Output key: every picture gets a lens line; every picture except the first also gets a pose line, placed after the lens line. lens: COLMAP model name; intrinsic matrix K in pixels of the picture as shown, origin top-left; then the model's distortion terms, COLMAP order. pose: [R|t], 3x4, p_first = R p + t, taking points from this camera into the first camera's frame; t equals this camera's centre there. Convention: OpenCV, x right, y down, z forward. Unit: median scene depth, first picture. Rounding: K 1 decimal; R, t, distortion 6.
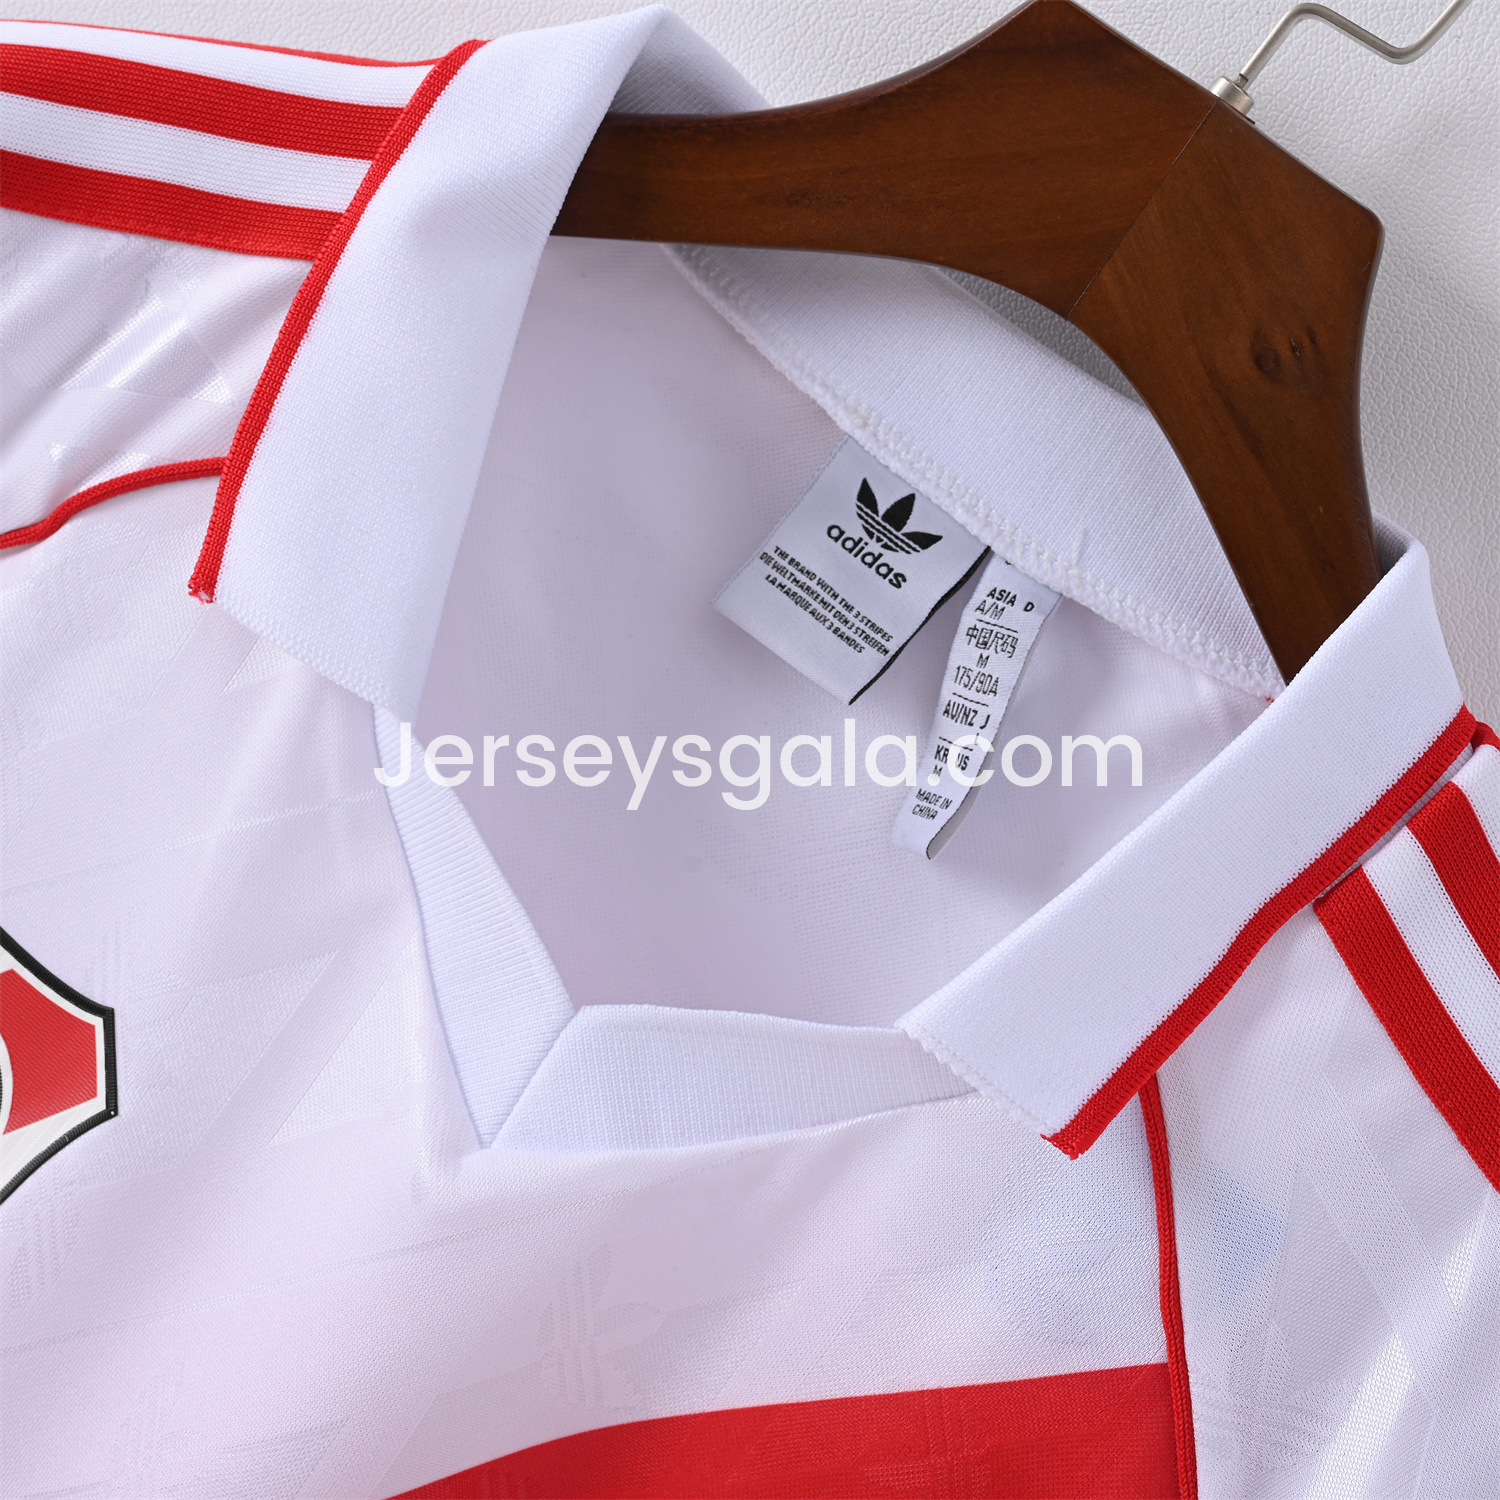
lens RADIAL K [[2858.0, 0, 750.0], [0, 2858.0, 750.0], [0, 0, 1]] dist [0.011231, -0.270357]
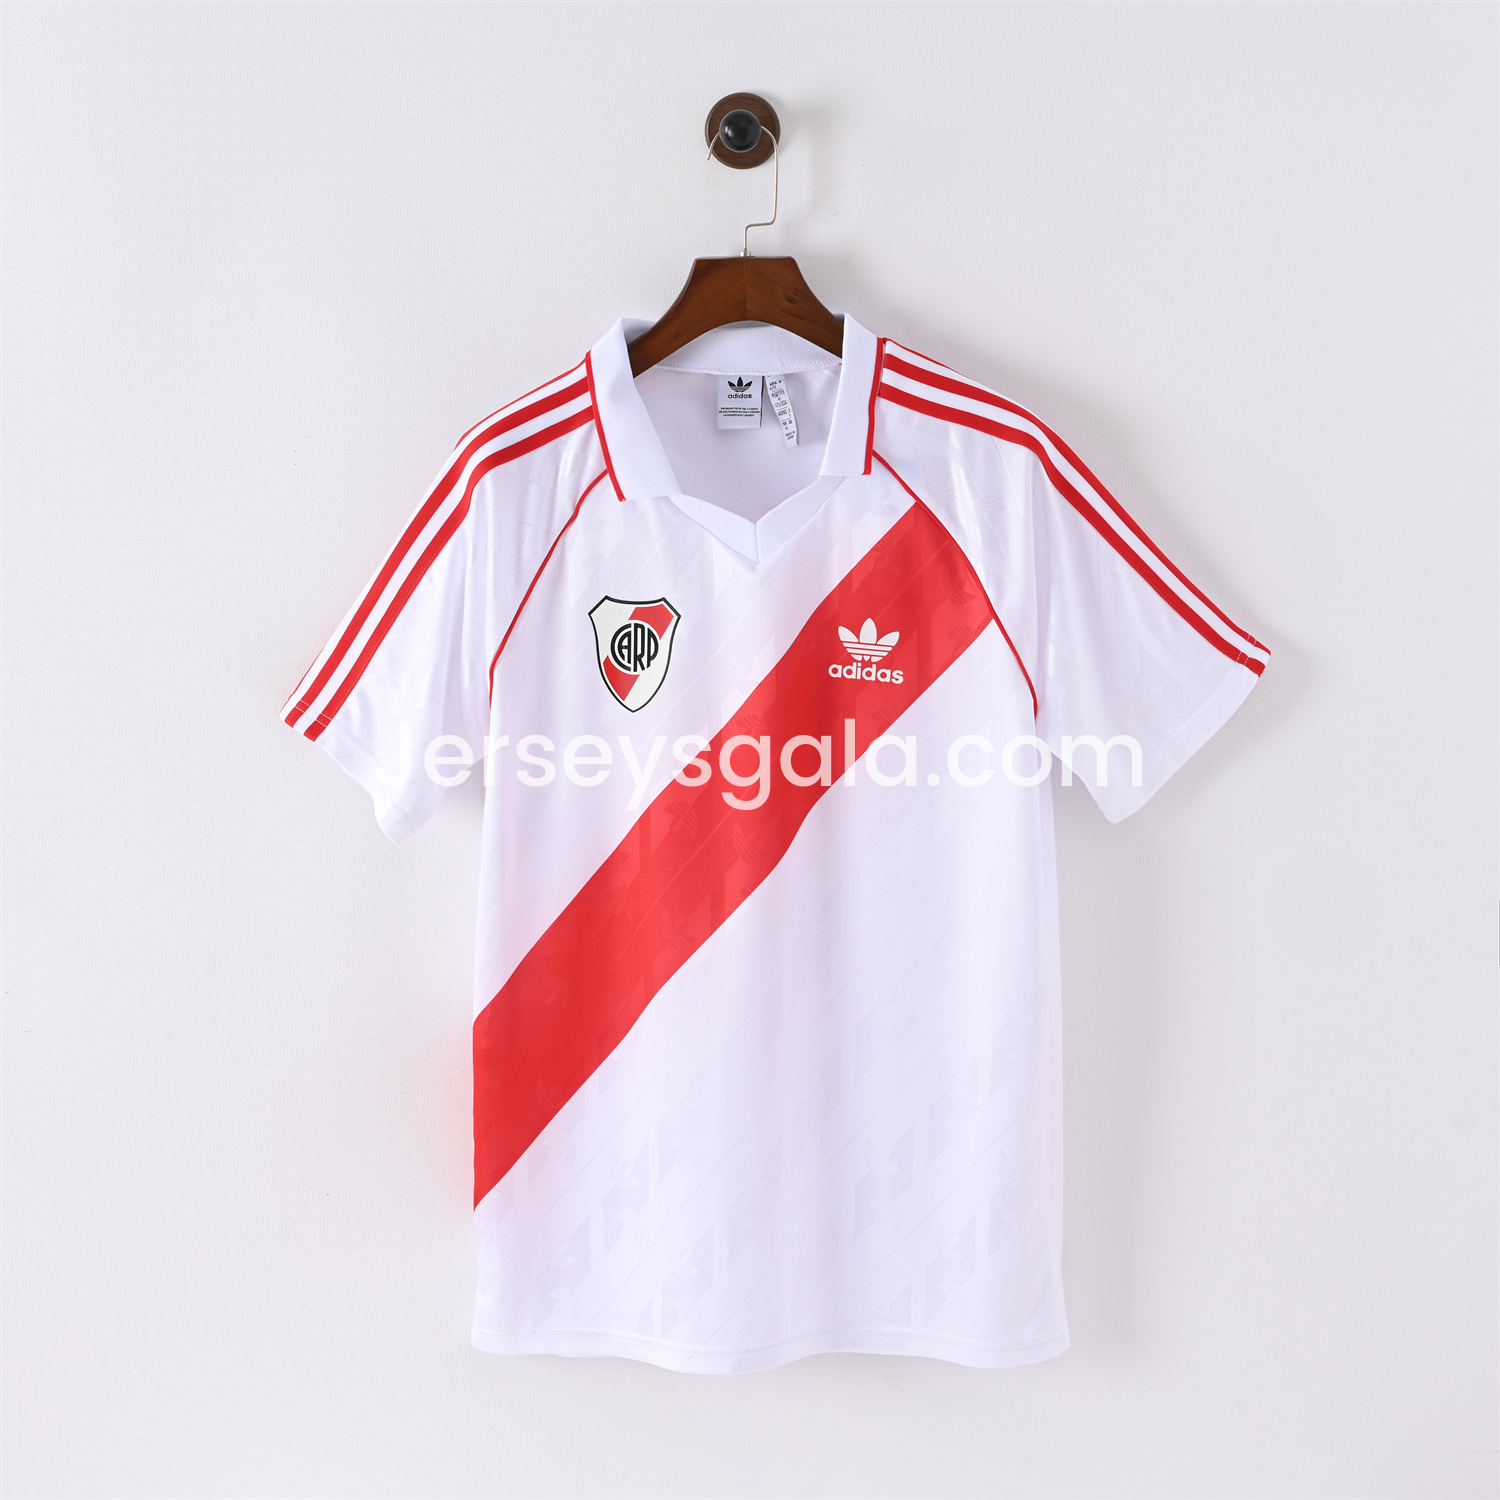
lens RADIAL K [[2858.0, 0, 750.0], [0, 2858.0, 750.0], [0, 0, 1]] dist [0.011231, -0.270357]
pose [[0.782635, -0.614373, 0.100142, -0.681984], [0.610829, 0.788963, 0.066516, 0.068605], [-0.119874, 0.009112, 0.992747, -3.105190]]
